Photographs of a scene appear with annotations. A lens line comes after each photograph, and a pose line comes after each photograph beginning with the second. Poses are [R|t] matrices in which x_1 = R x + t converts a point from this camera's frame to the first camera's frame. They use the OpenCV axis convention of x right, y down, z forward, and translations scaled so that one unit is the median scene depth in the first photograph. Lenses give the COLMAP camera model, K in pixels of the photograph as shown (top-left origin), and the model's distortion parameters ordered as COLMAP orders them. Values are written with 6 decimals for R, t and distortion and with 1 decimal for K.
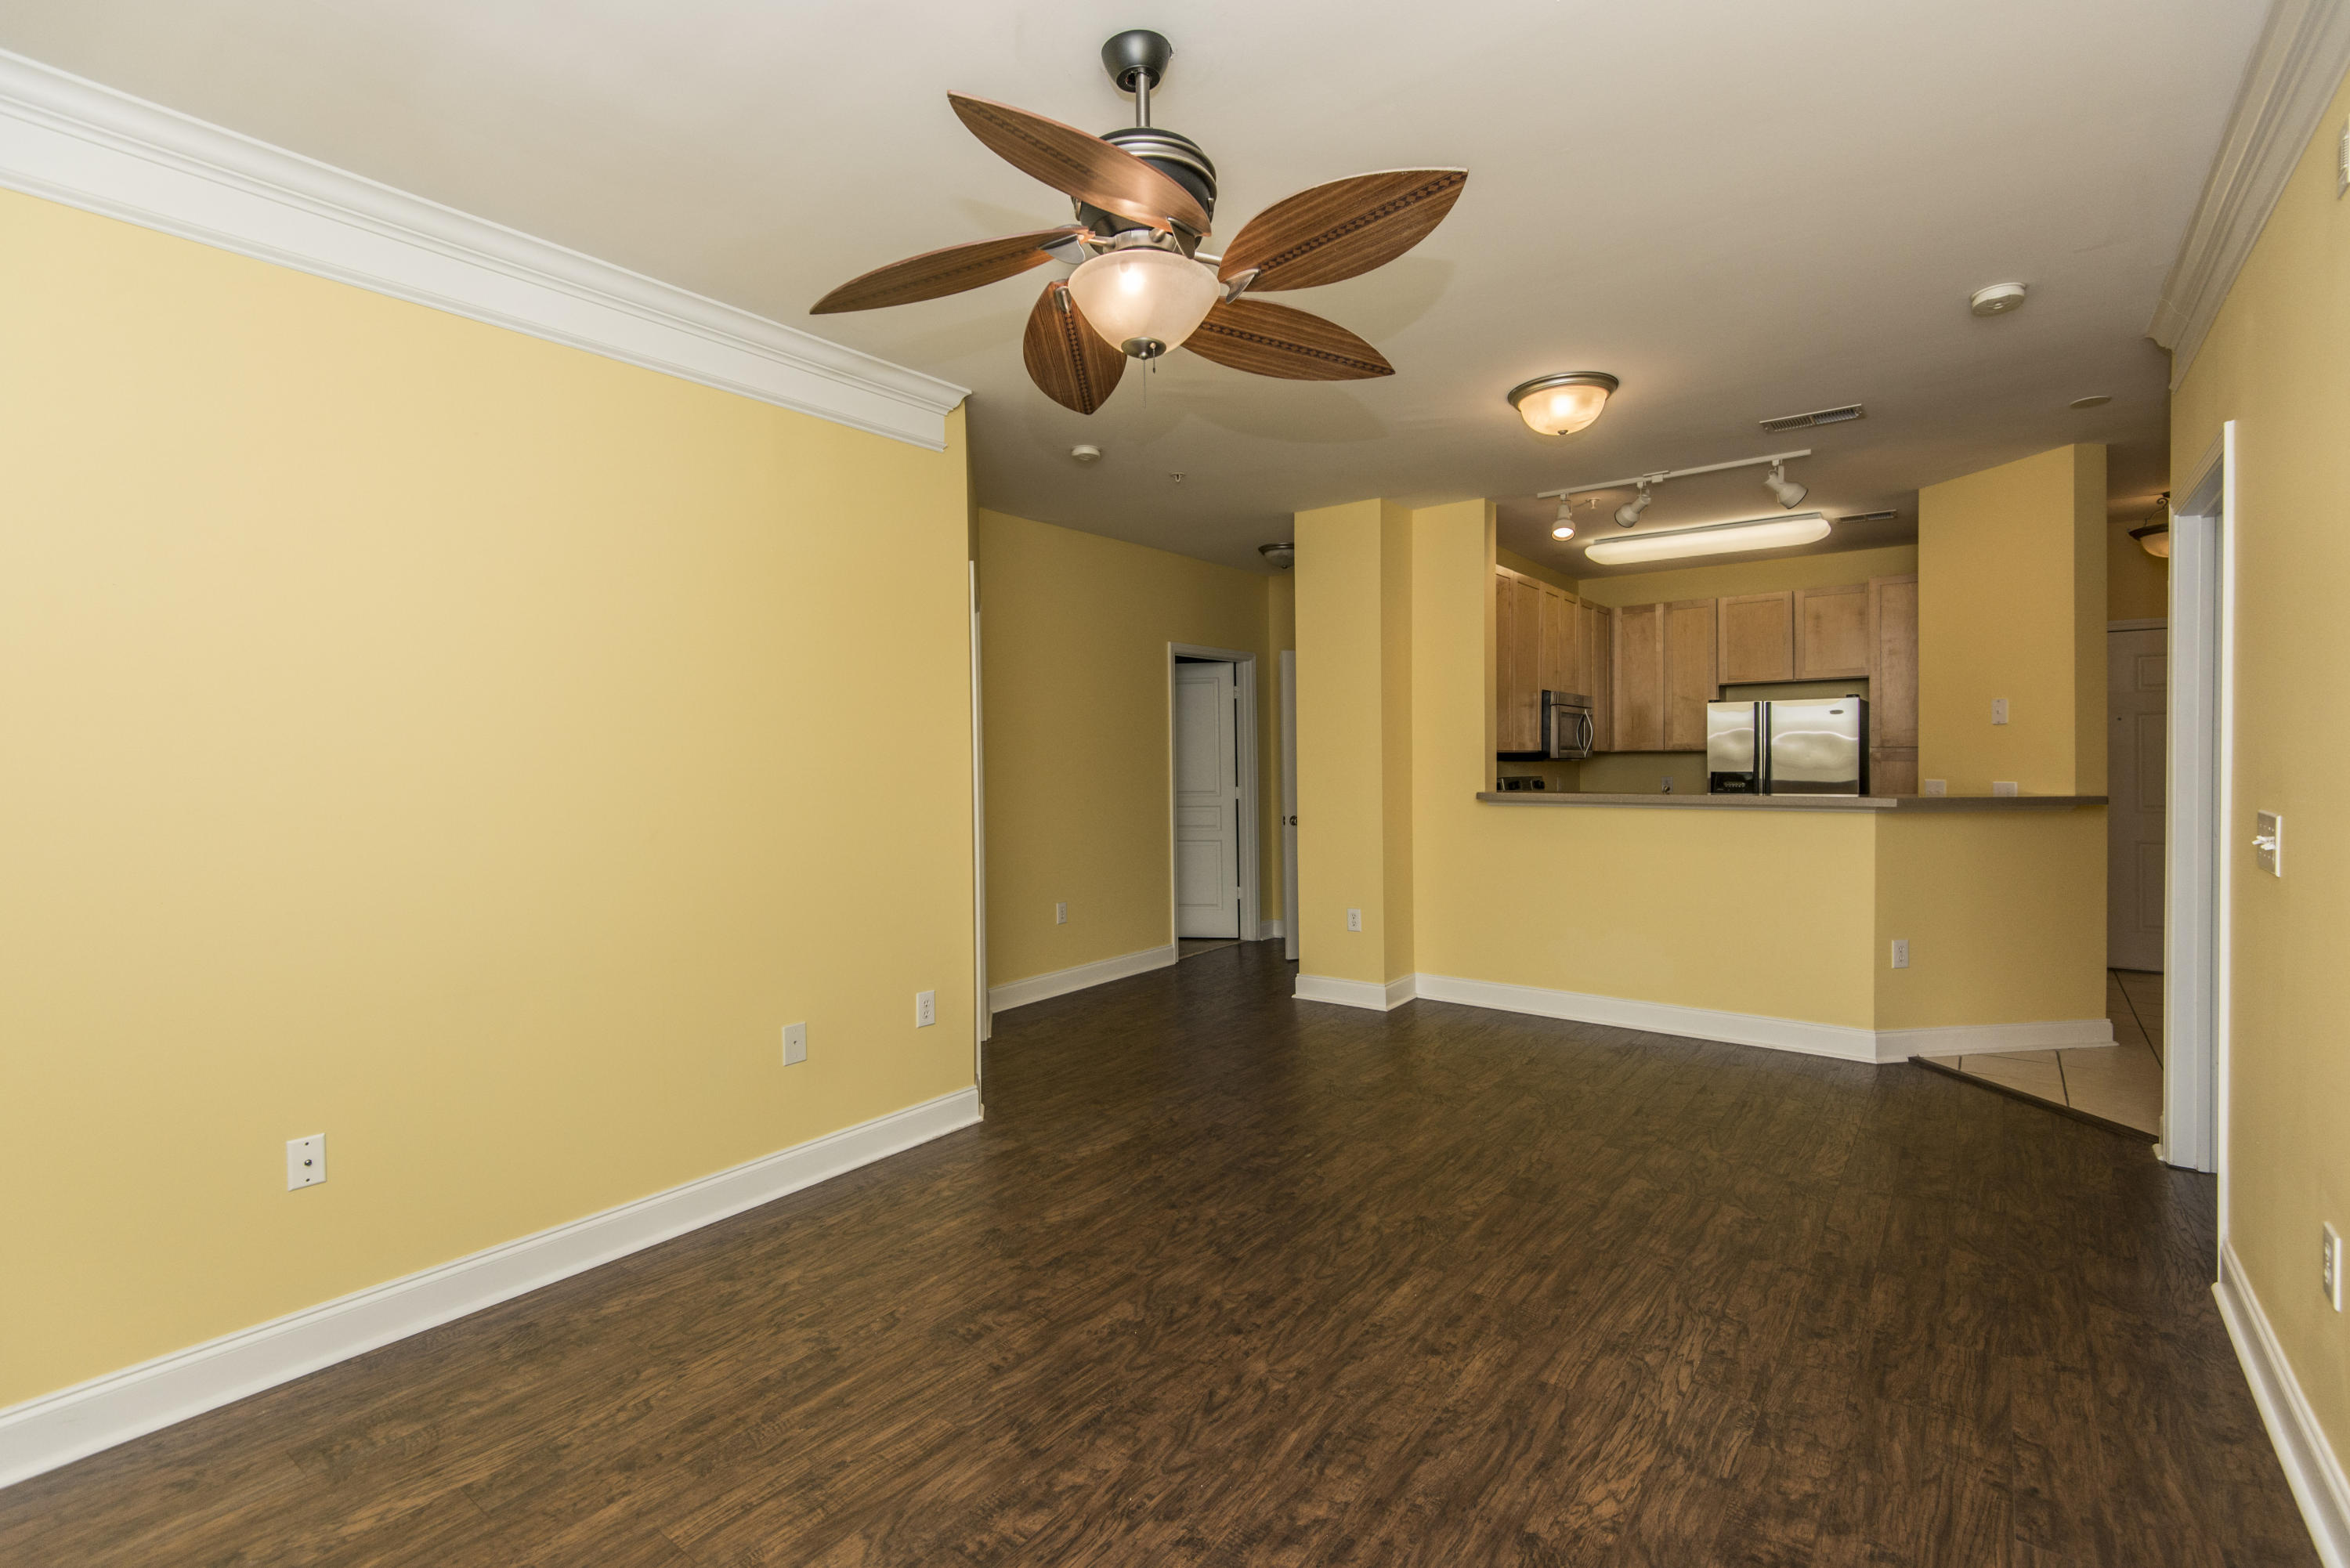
lens RADIAL K [[1062.1, 0, 1181.3], [0, 1062.1, 775.1], [0, 0, 1]] dist [0.045179, -0.025771]
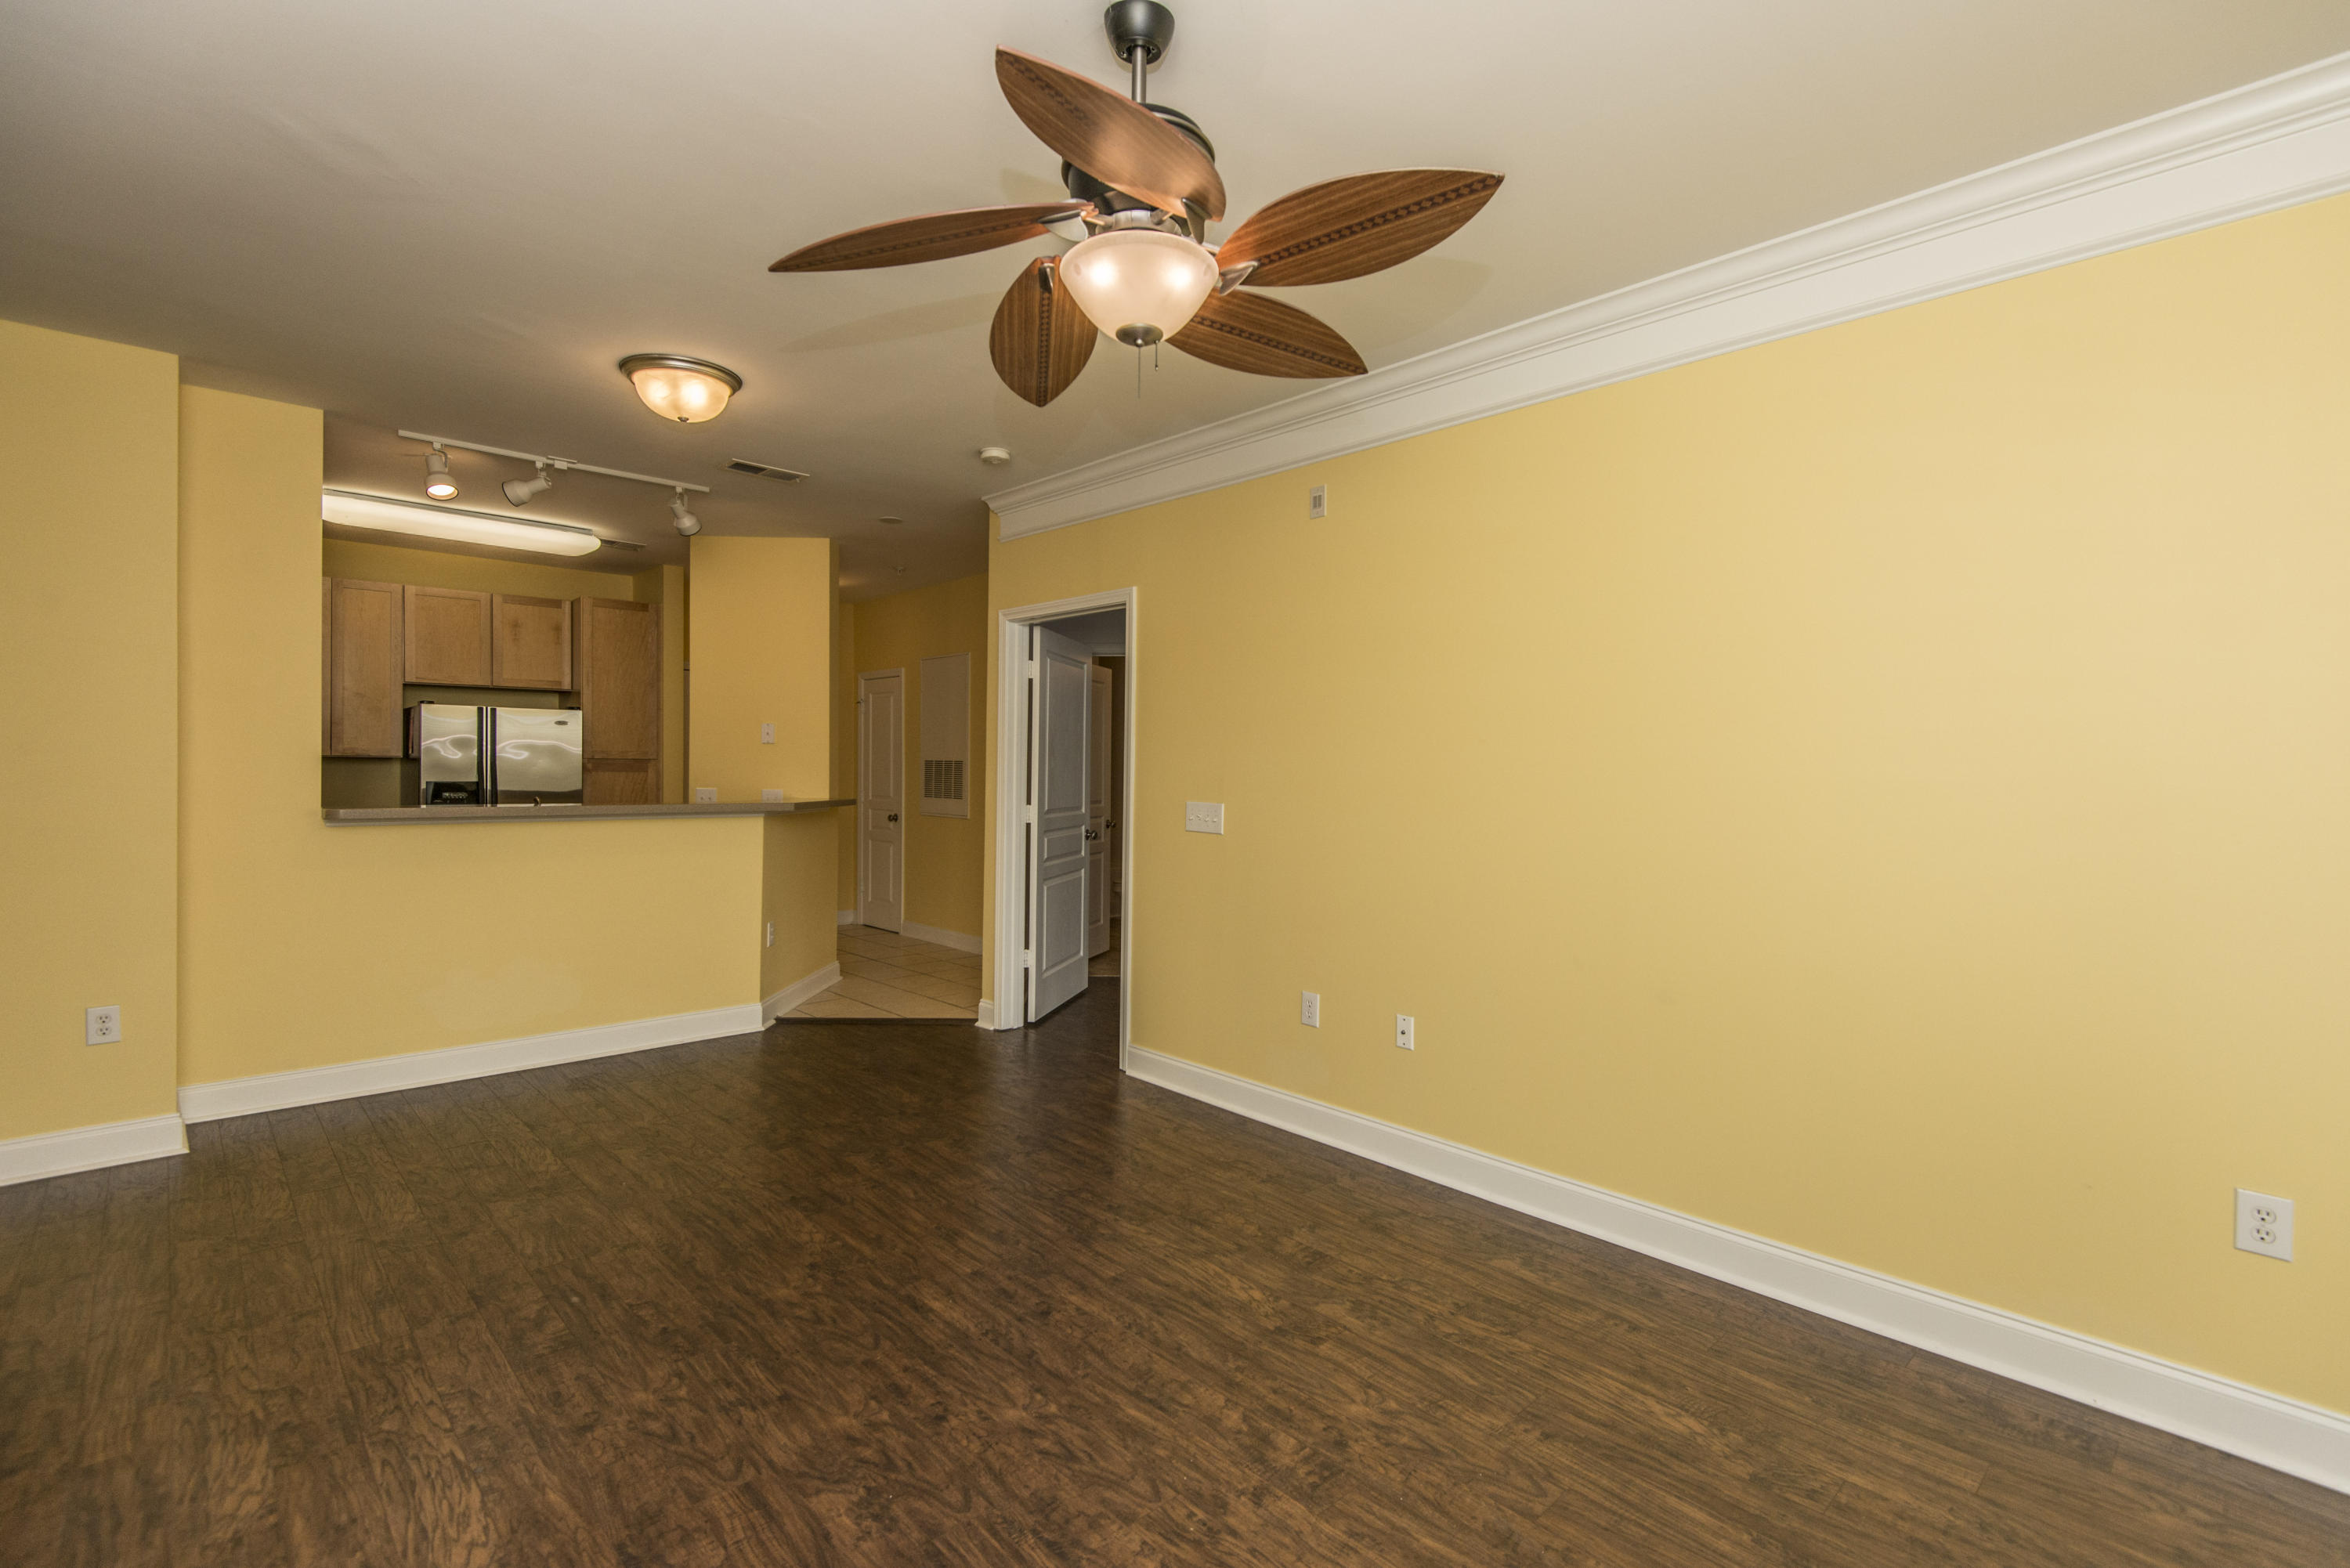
lens RADIAL K [[1062.1, 0, 1181.3], [0, 1062.1, 775.1], [0, 0, 1]] dist [0.045179, -0.025771]
pose [[0.166379, 0.005326, 0.986048, -0.636576], [0.004296, 0.999972, -0.006126, -0.000734], [-0.986053, 0.005255, 0.166351, 0.532164]]
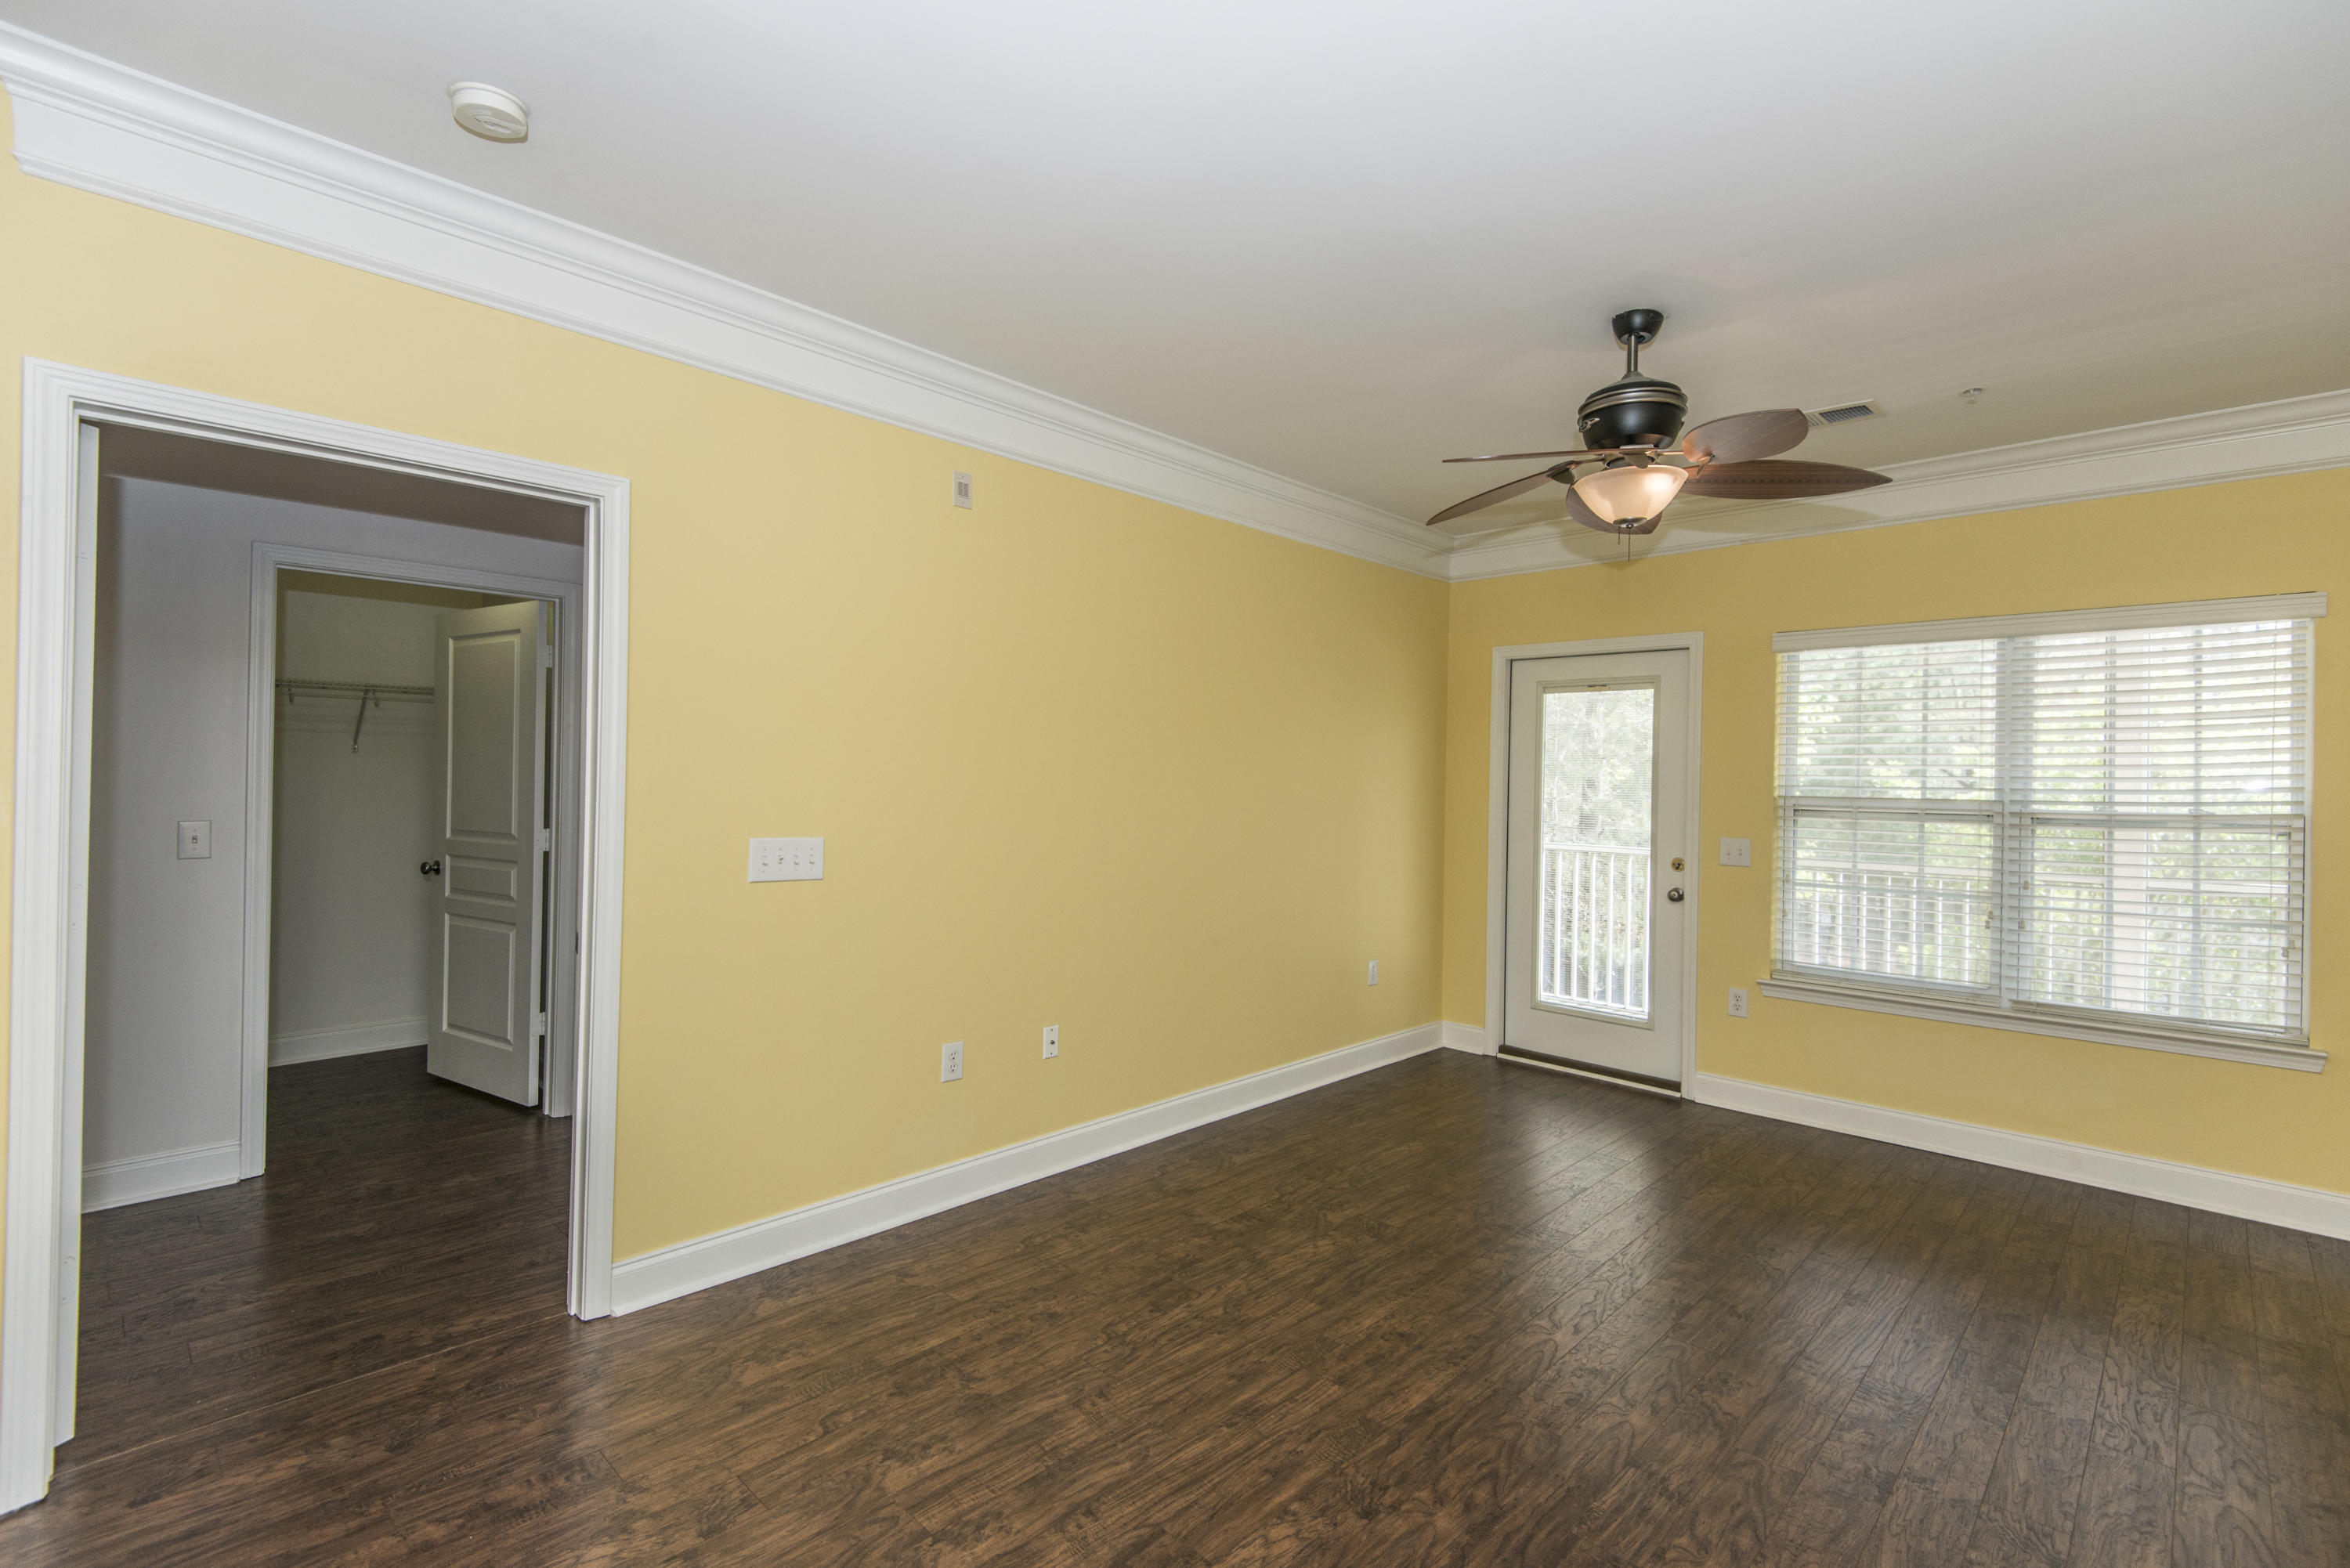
lens RADIAL K [[1062.1, 0, 1181.3], [0, 1062.1, 775.1], [0, 0, 1]] dist [0.045179, -0.025771]
pose [[-0.993101, -0.007628, 0.117014, 0.263463], [-0.006275, 0.999909, 0.011926, -0.044830], [-0.117094, 0.011110, -0.993059, 1.664030]]
